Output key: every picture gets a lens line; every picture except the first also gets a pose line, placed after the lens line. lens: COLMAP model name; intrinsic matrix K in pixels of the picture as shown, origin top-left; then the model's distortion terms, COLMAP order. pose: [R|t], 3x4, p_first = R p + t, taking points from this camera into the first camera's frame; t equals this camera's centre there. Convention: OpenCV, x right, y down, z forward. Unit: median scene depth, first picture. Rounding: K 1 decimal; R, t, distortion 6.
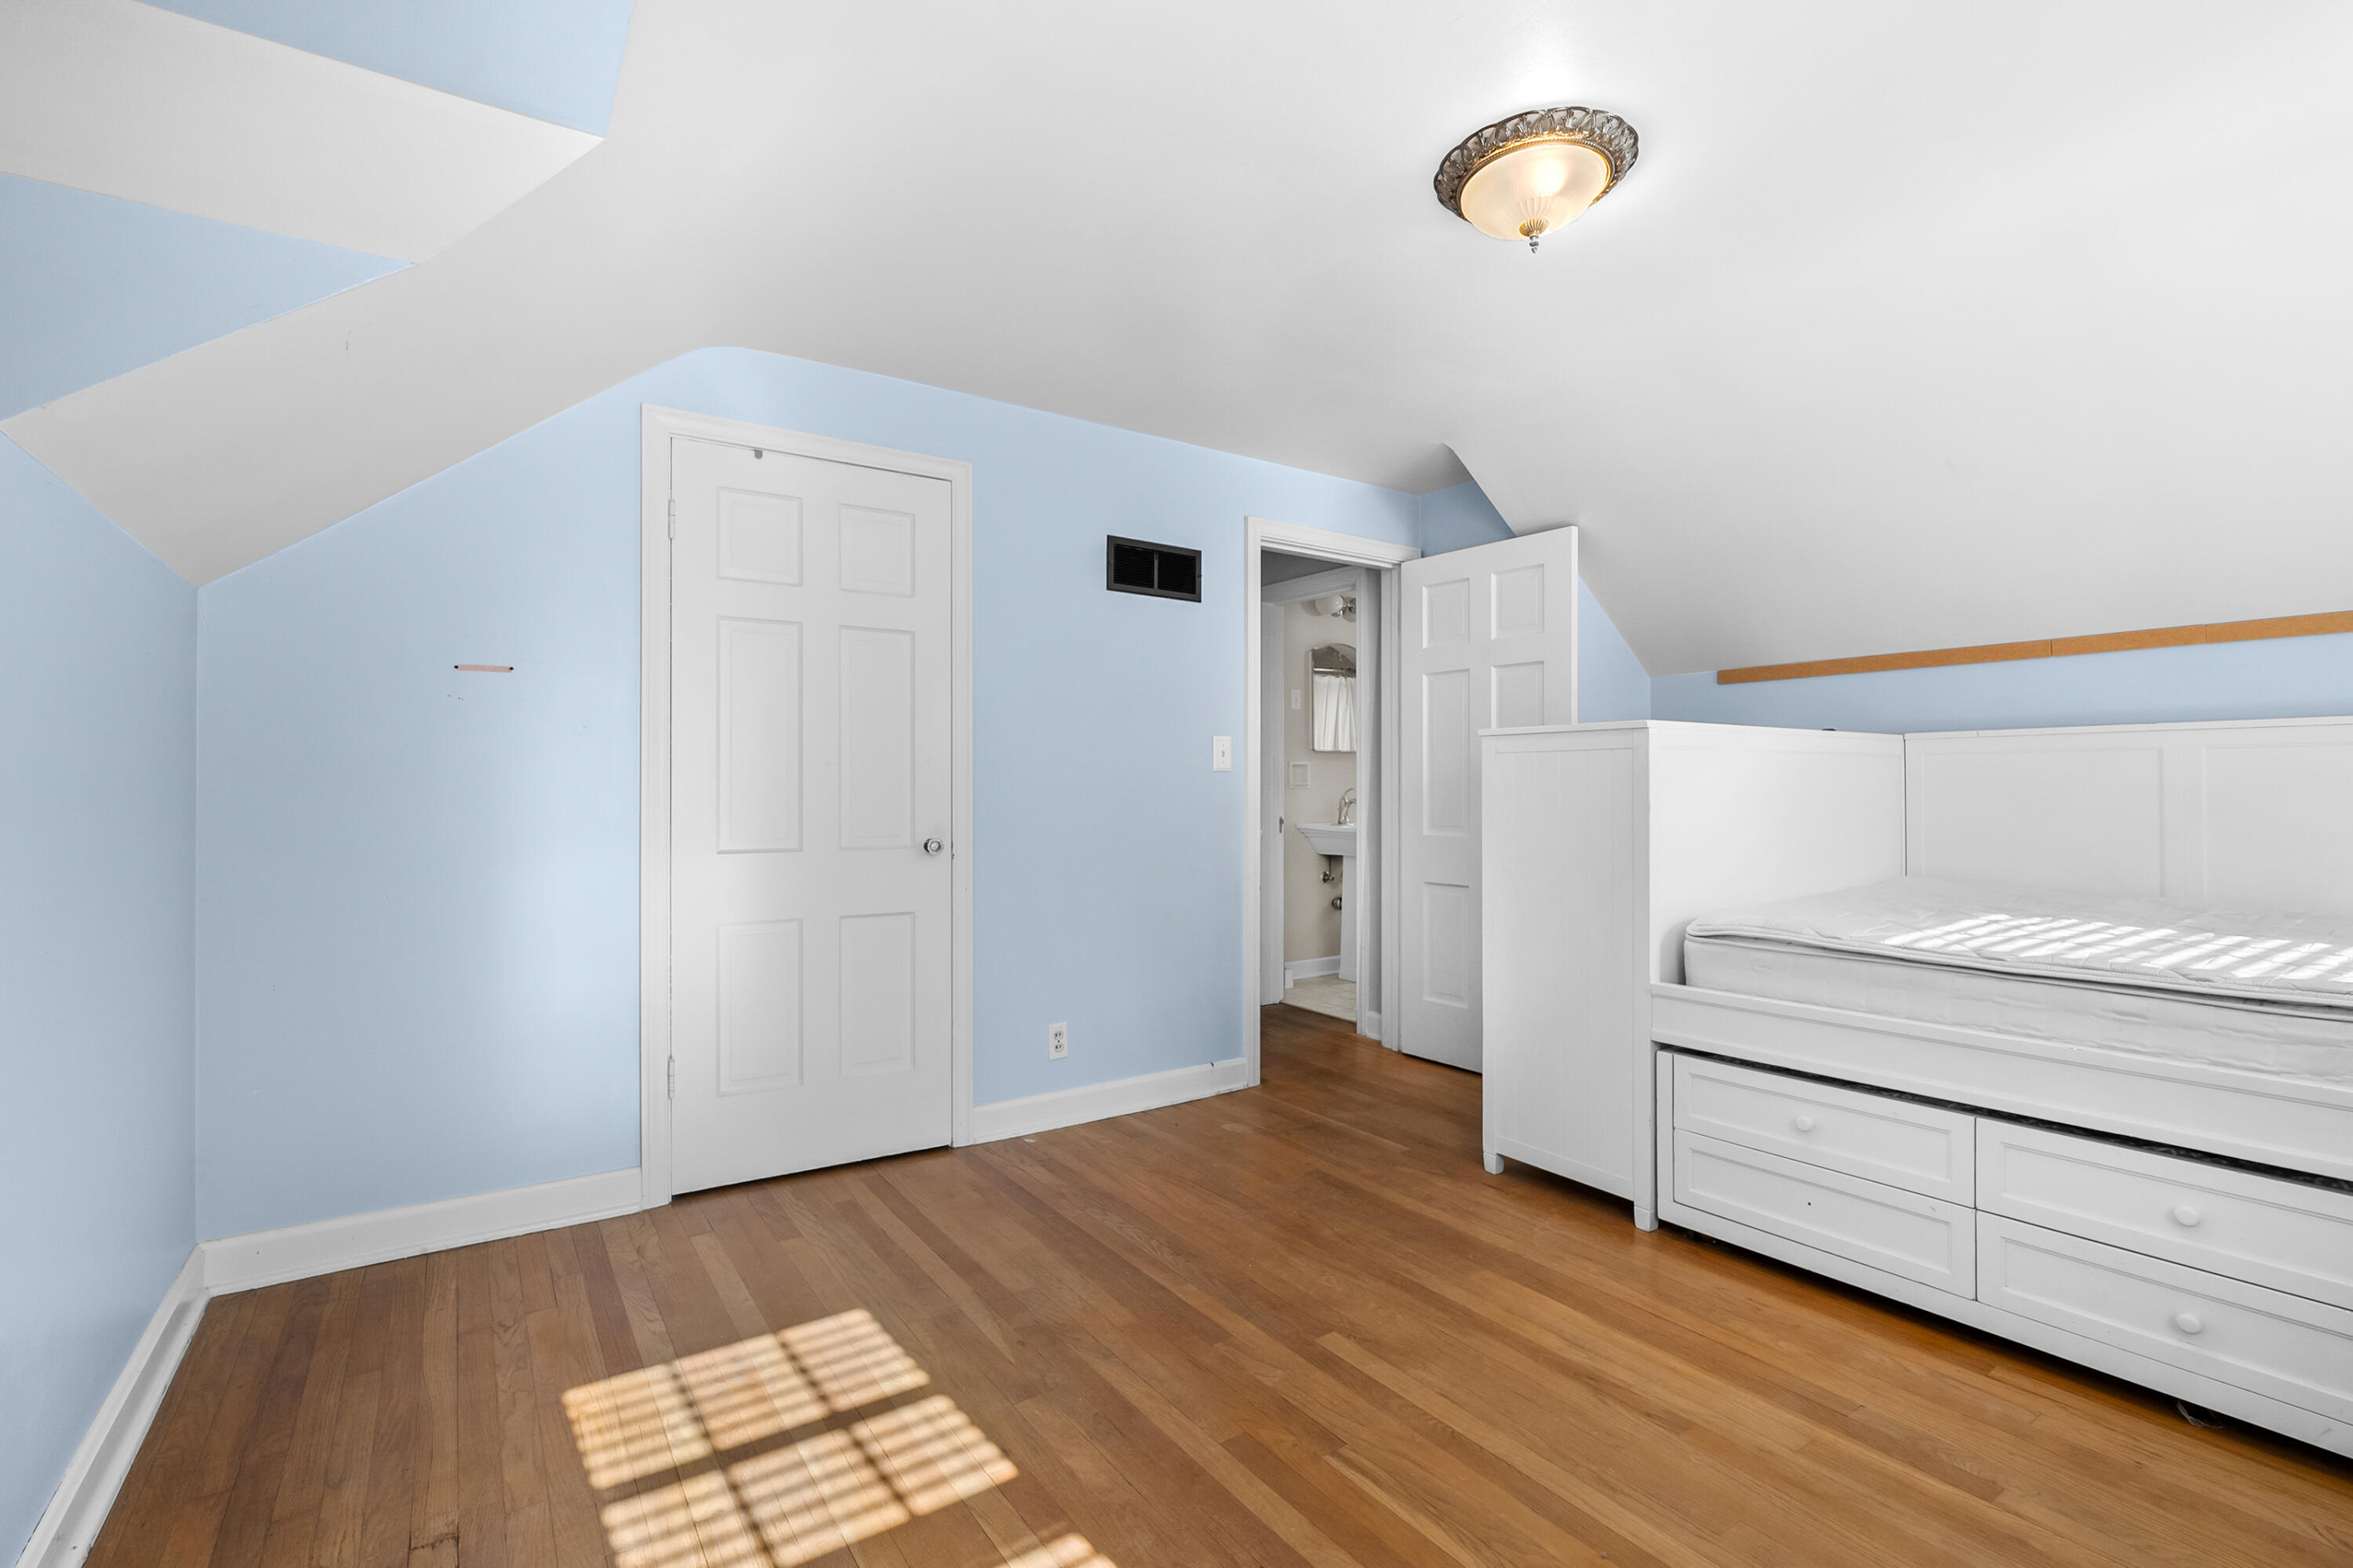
lens RADIAL K [[1075.9, 0, 1180.1], [0, 1075.9, 796.1], [0, 0, 1]] dist [-0.002398, 0.002399]
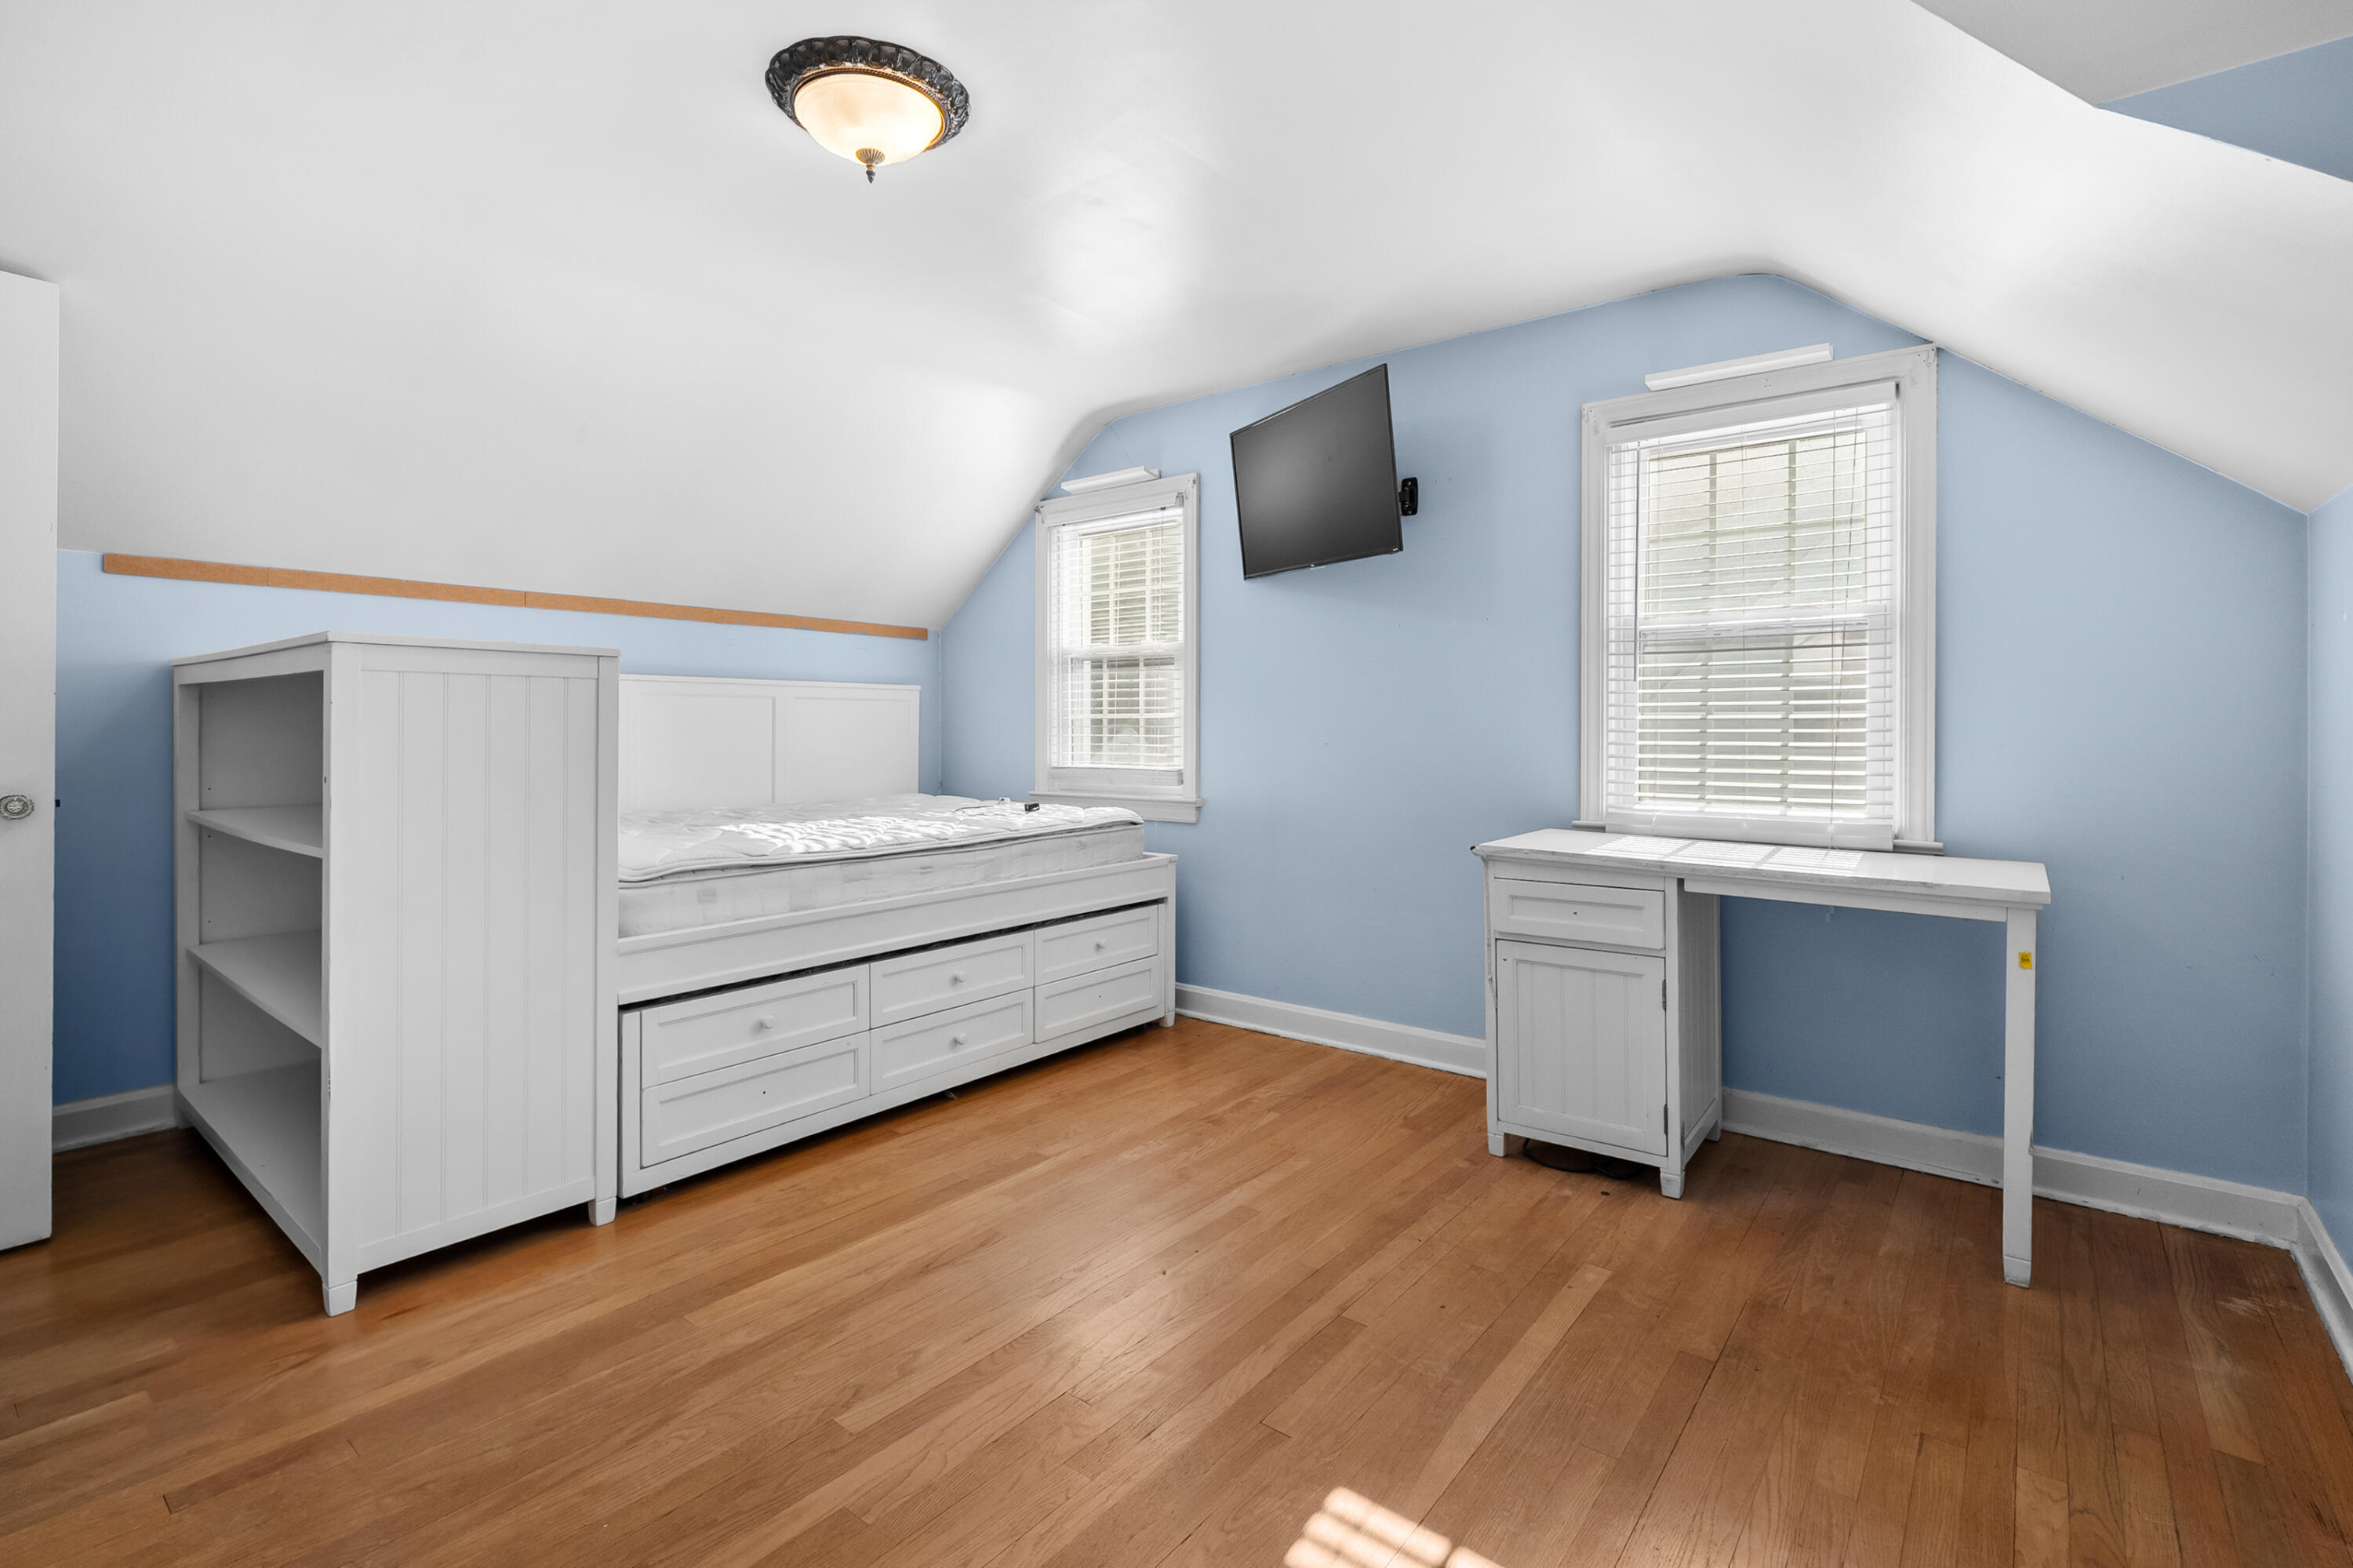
lens RADIAL K [[1075.9, 0, 1183.4], [0, 1075.9, 713.4], [0, 0, 1]] dist [-0.002398, 0.002399]
pose [[-0.296197, 0.008877, 0.955086, -0.639558], [-0.001228, 0.999952, -0.009674, -0.011140], [-0.955126, -0.004038, -0.296172, 0.918953]]
